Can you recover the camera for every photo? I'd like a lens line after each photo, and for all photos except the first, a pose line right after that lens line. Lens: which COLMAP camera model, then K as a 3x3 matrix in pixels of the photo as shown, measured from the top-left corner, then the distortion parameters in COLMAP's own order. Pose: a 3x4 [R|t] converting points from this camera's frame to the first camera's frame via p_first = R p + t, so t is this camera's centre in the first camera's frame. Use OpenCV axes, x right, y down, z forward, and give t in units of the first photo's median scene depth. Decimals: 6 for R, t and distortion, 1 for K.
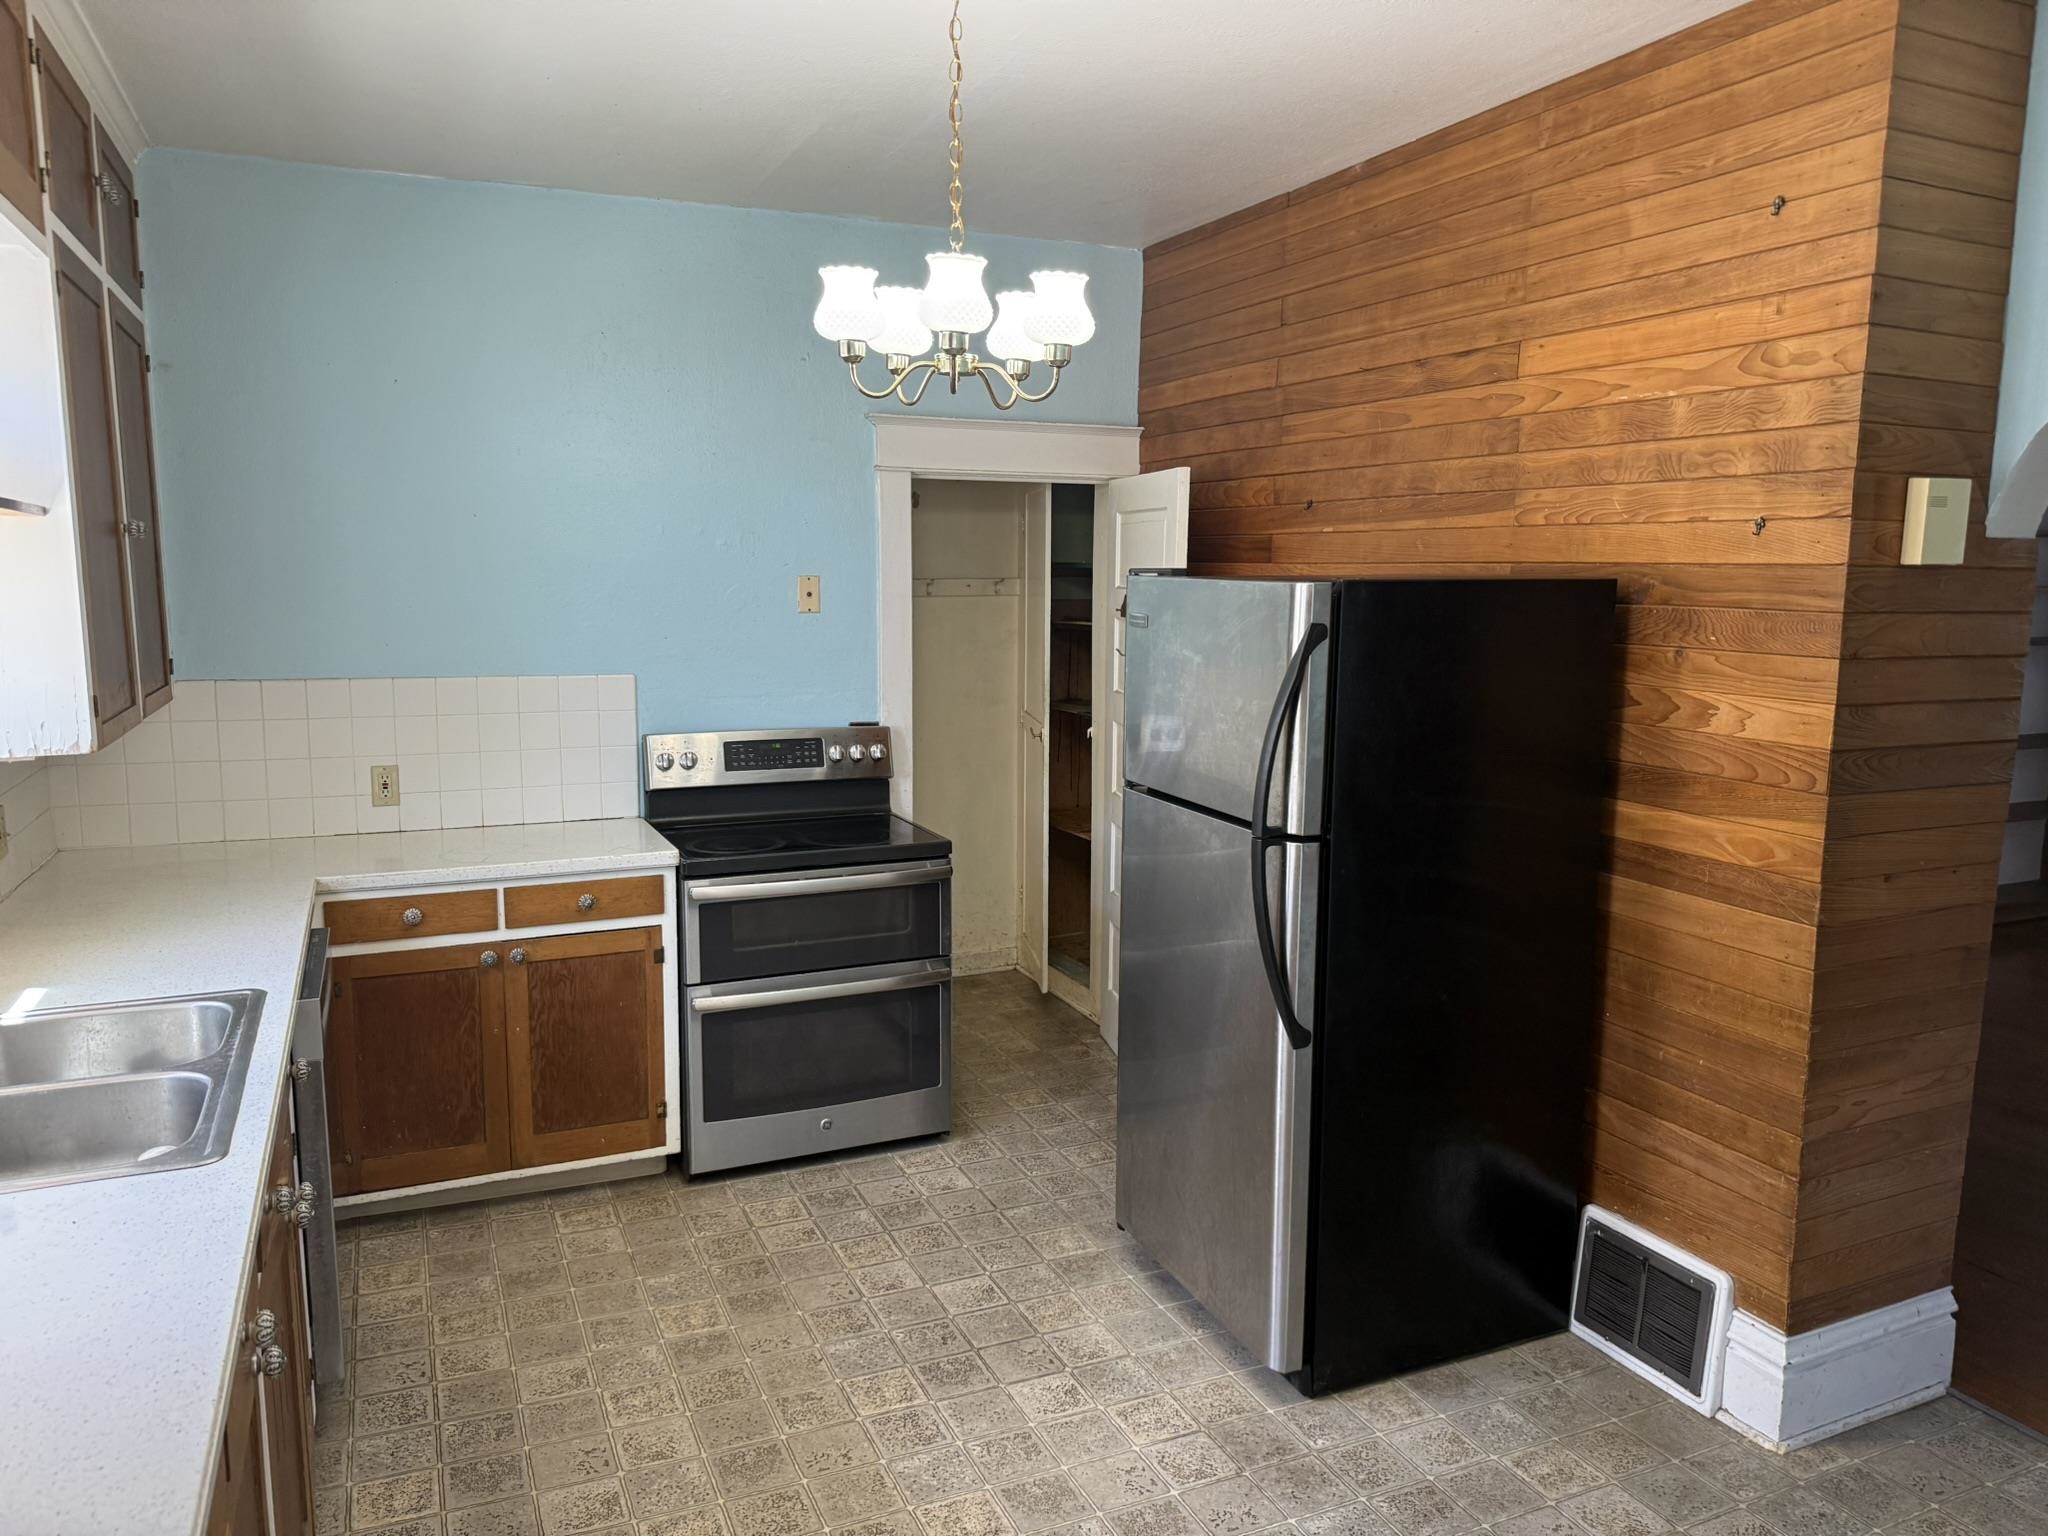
lens RADIAL K [[1464.5, 0, 1024.0], [0, 1464.5, 768.0], [0, 0, 1]] dist [0.000731, -0.000150]
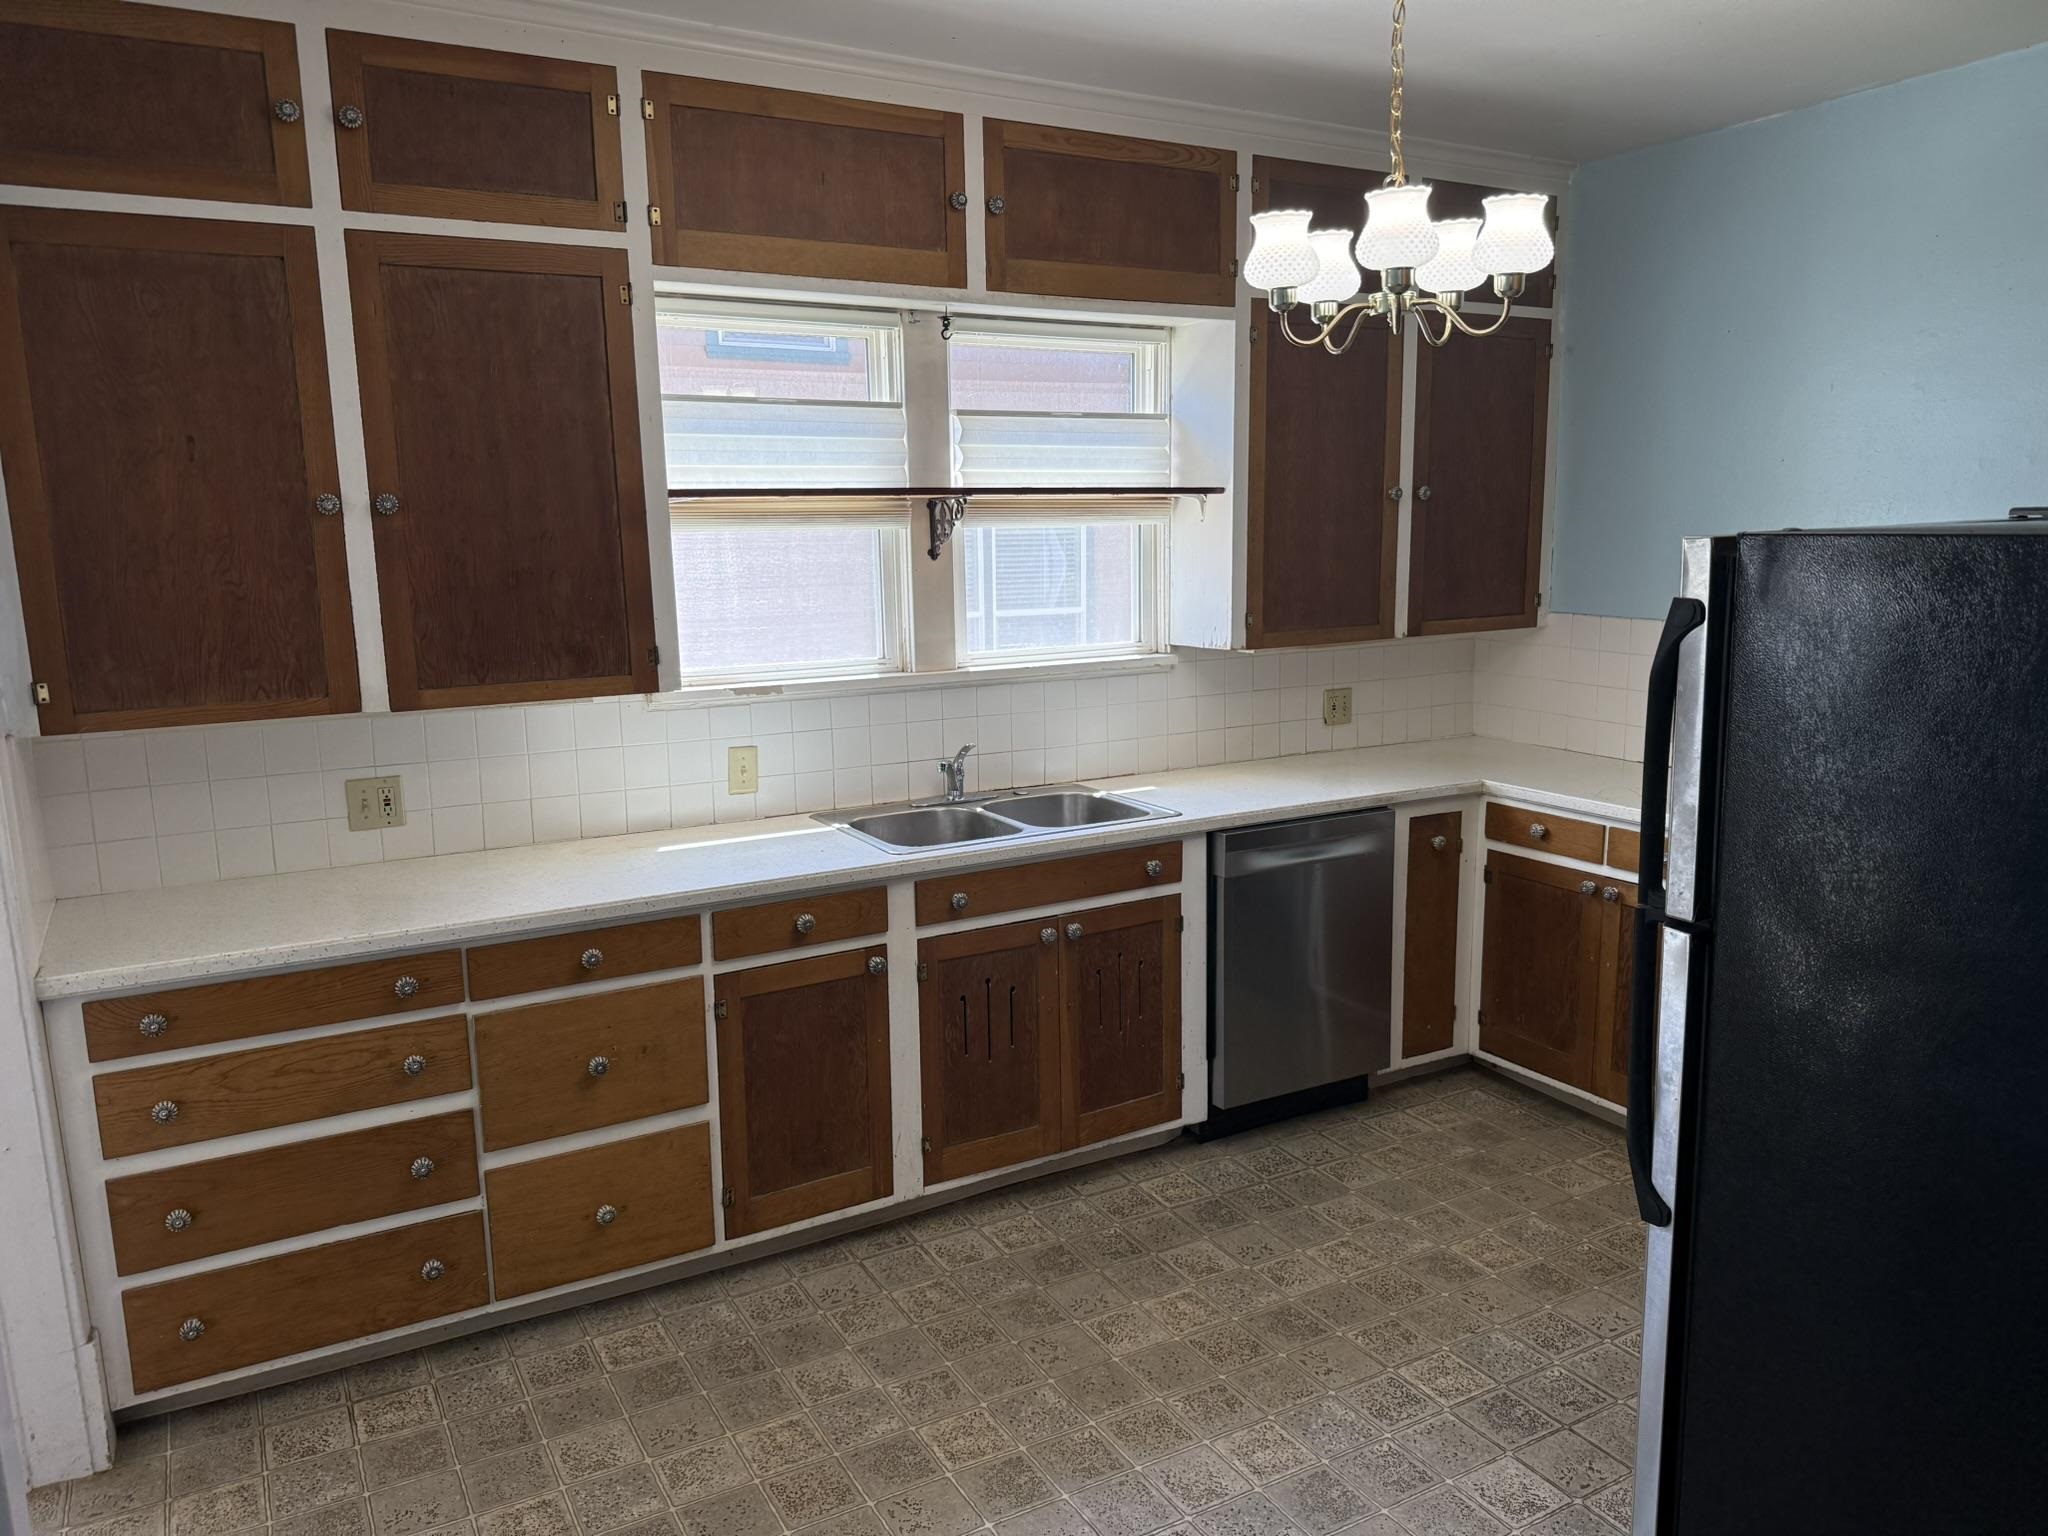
lens RADIAL K [[1418.5, 0, 1024.0], [0, 1418.5, 768.0], [0, 0, 1]] dist [0.002810, -0.067915]
pose [[0.103811, 0.165122, -0.980795, 0.639726], [-0.124609, 0.980512, 0.151886, -0.065834], [0.986760, 0.106449, 0.122364, 0.506434]]
